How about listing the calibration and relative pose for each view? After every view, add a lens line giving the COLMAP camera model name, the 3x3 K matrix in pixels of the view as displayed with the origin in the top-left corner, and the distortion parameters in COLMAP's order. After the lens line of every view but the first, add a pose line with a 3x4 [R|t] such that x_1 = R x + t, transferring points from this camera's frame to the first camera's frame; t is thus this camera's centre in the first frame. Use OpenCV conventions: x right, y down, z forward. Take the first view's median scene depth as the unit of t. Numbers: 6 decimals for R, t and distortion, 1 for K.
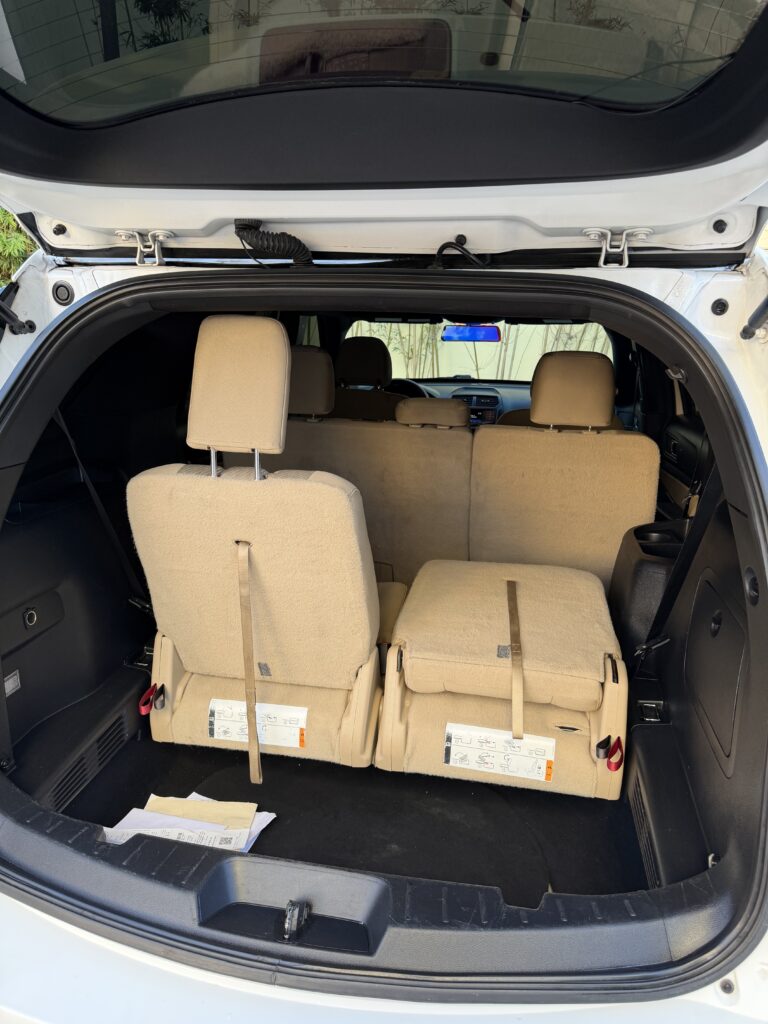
lens RADIAL K [[733.3, 0, 385.3], [0, 733.3, 515.4], [0, 0, 1]] dist [0.006630, -0.010875]
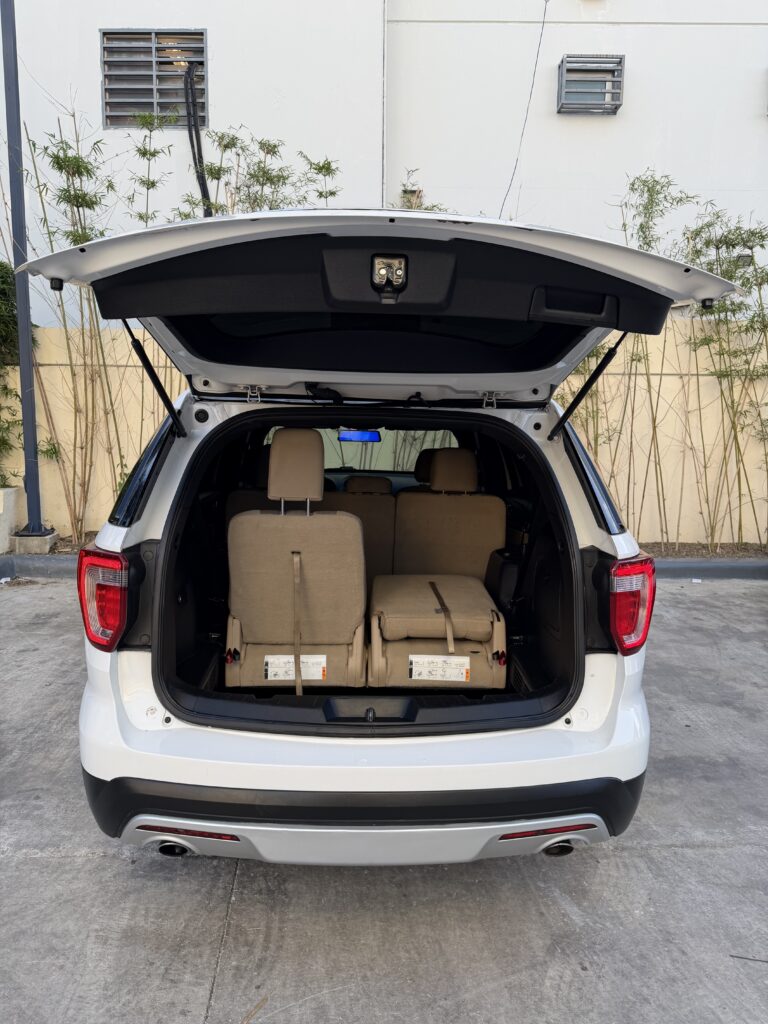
lens RADIAL K [[733.3, 0, 378.4], [0, 733.3, 515.0], [0, 0, 1]] dist [0.006630, -0.010875]
pose [[0.973180, -0.021410, 0.229046, -0.389156], [0.051730, 0.990527, -0.127202, 0.174335], [-0.224153, 0.135639, 0.965069, -0.734026]]
